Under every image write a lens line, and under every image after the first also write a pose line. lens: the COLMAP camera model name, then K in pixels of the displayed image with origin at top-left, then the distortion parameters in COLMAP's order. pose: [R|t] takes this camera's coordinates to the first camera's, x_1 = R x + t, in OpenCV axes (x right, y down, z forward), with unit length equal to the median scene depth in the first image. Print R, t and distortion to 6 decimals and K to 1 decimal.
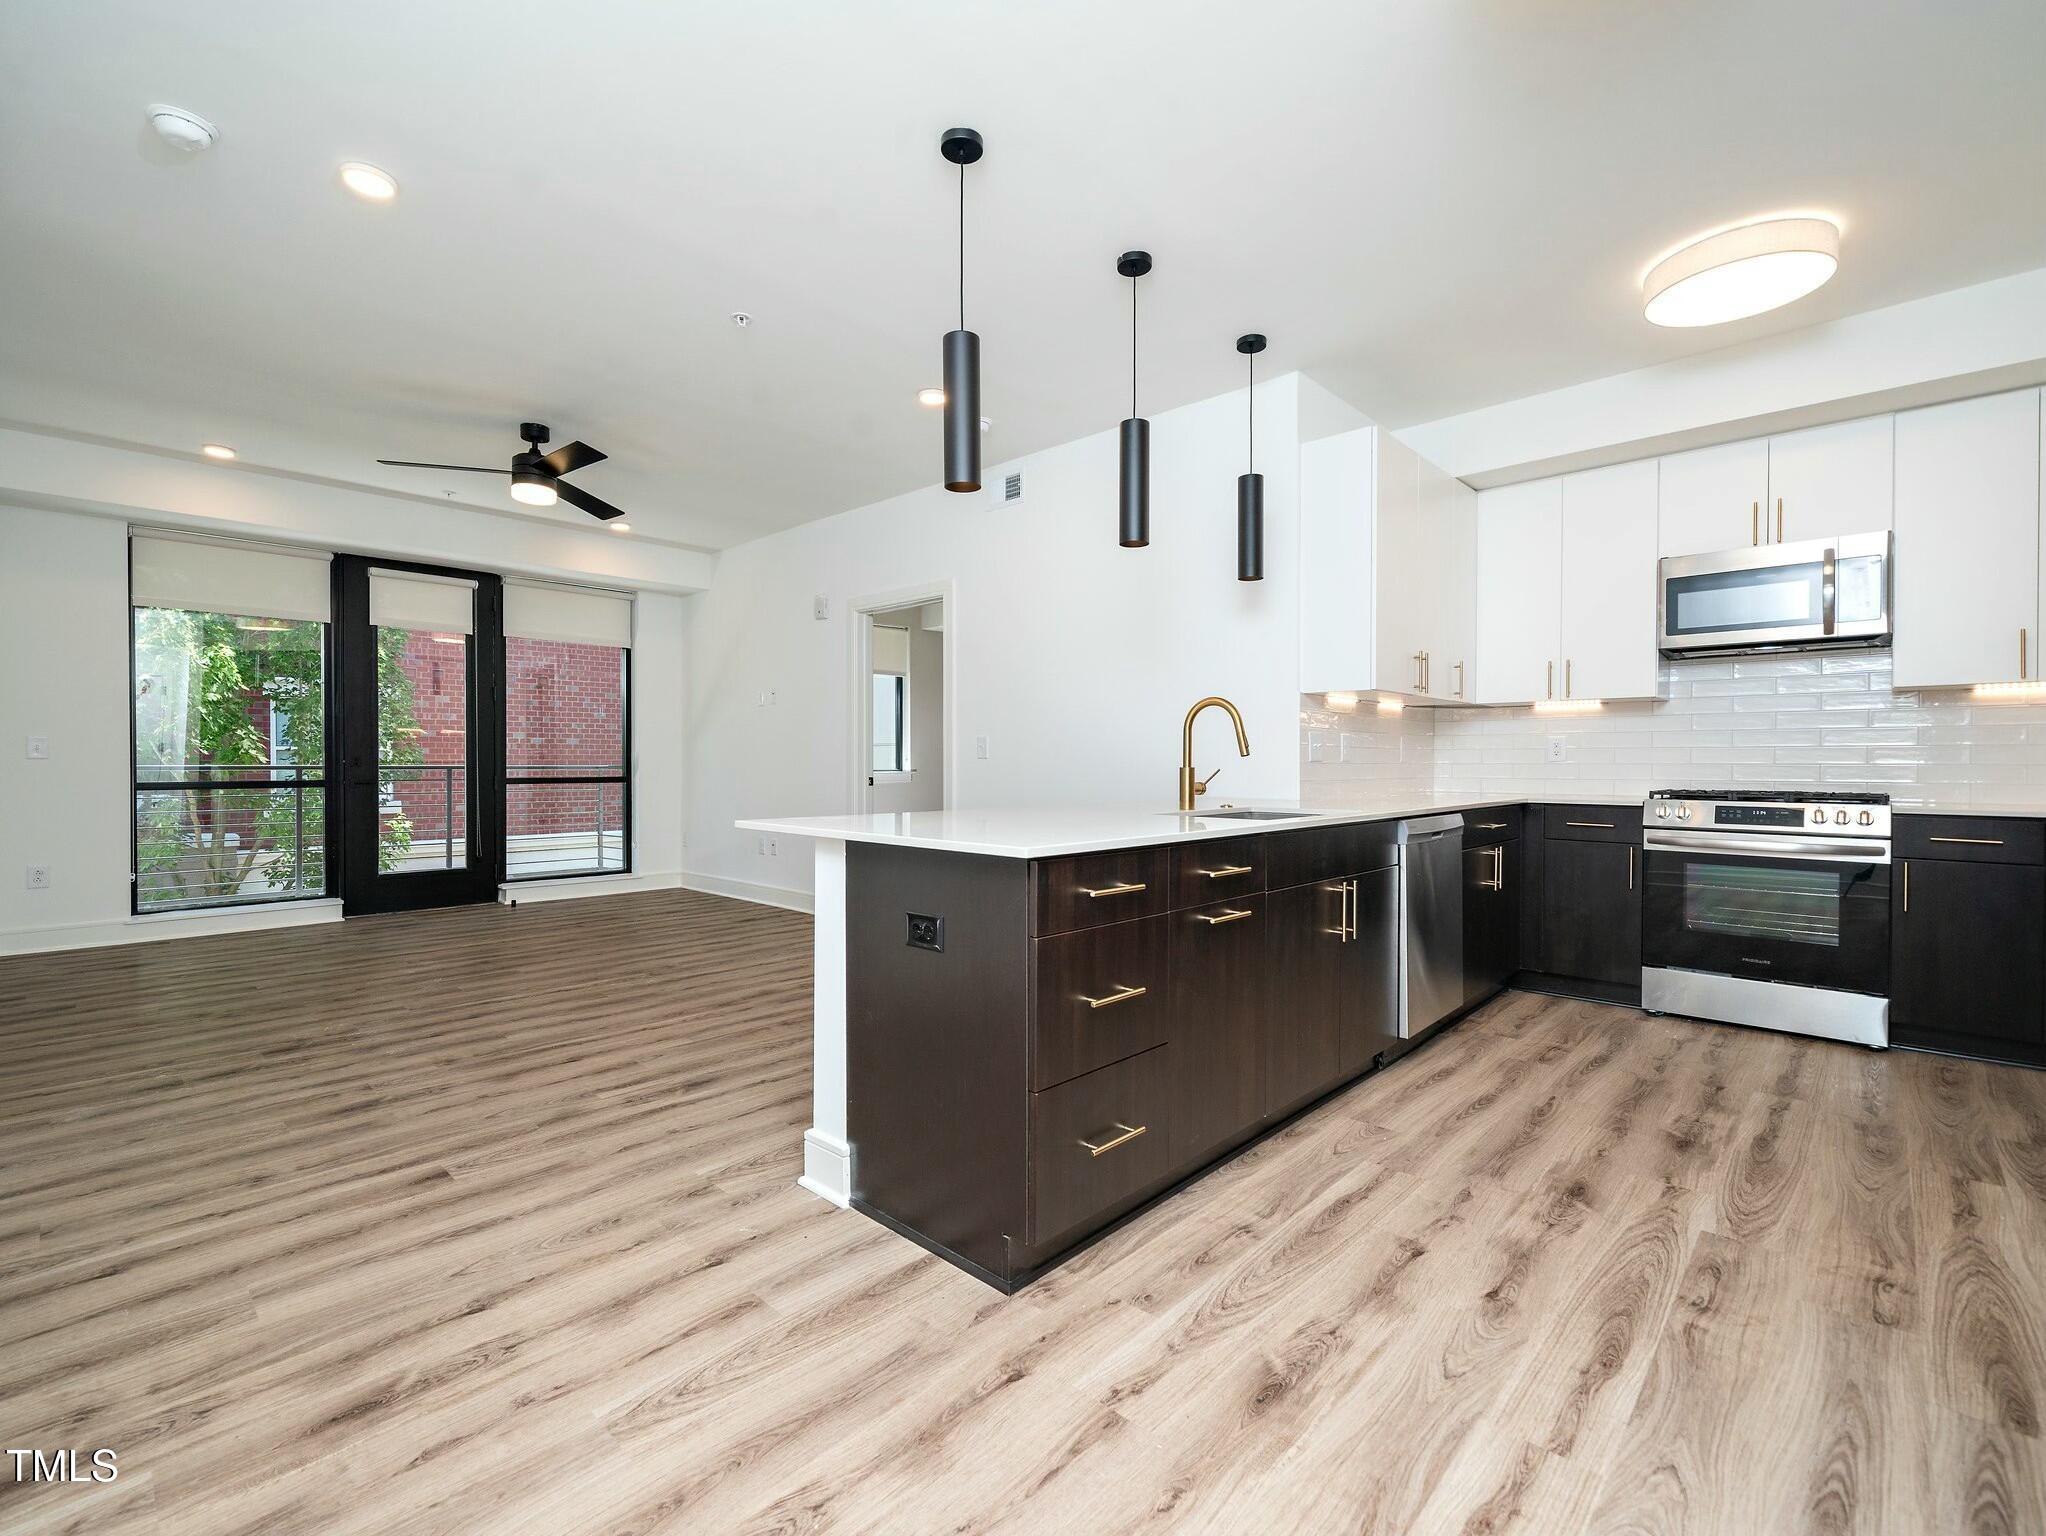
lens RADIAL K [[935.1, 0, 1030.0], [0, 935.1, 772.0], [0, 0, 1]] dist [-0.002511, 0.002086]
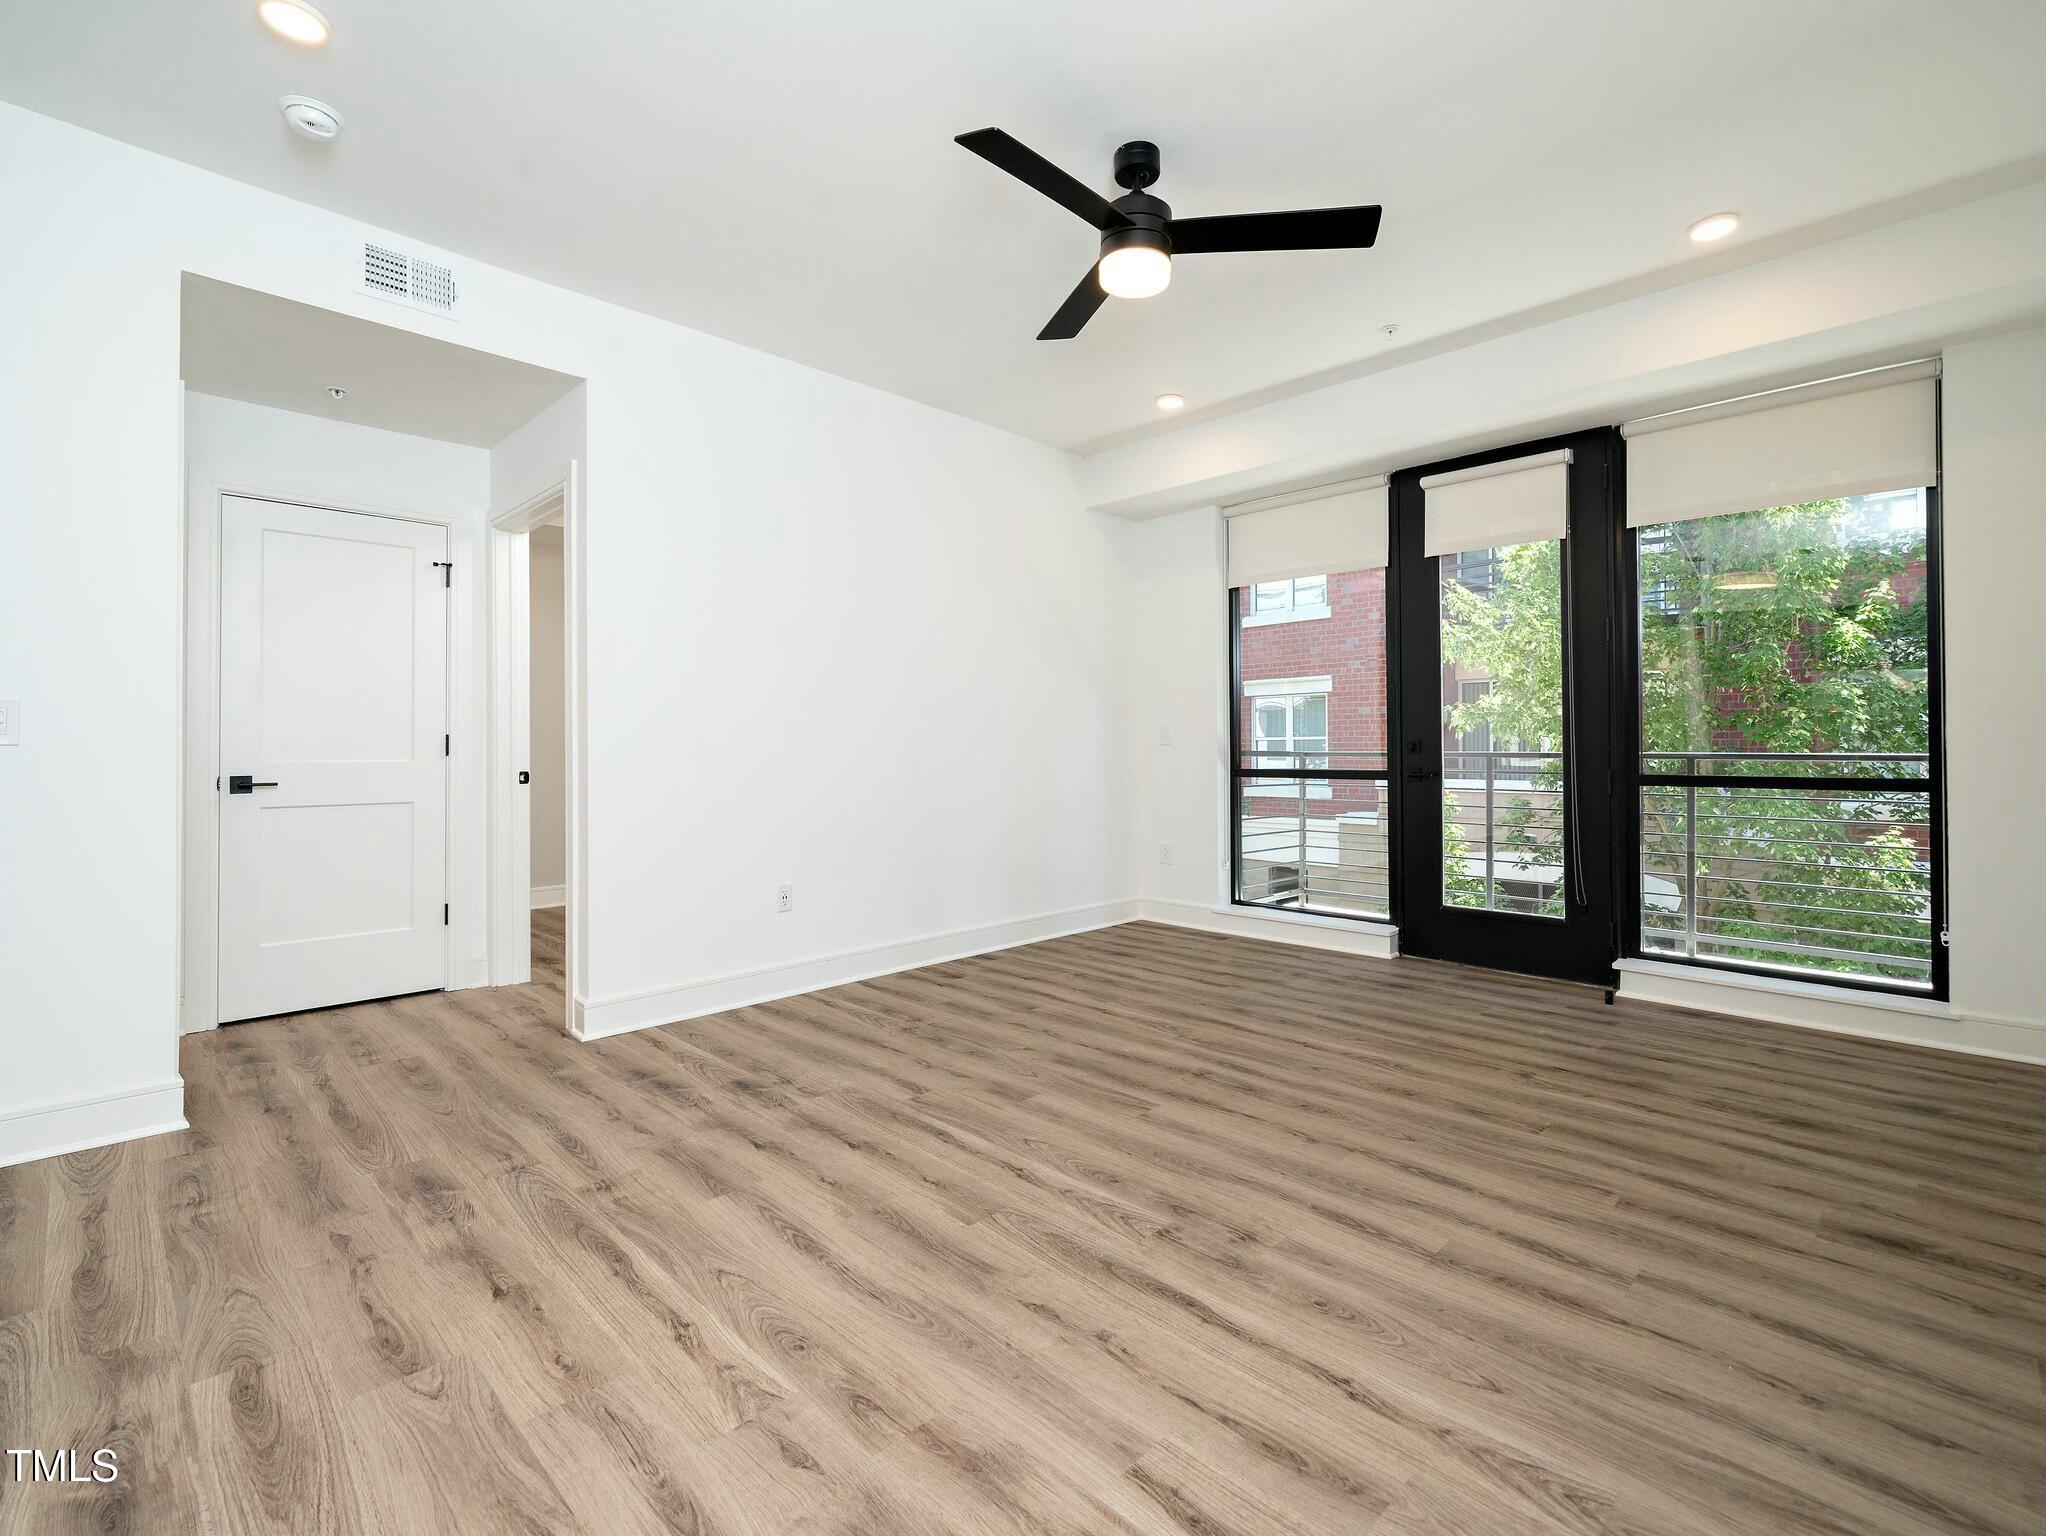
lens RADIAL K [[935.1, 0, 1010.7], [0, 935.1, 743.4], [0, 0, 1]] dist [-0.002511, 0.002086]
pose [[-0.032722, -0.006770, -0.999442, 0.026836], [-0.007938, 0.999947, -0.006513, -0.006272], [0.999433, 0.007721, -0.032774, 0.697097]]
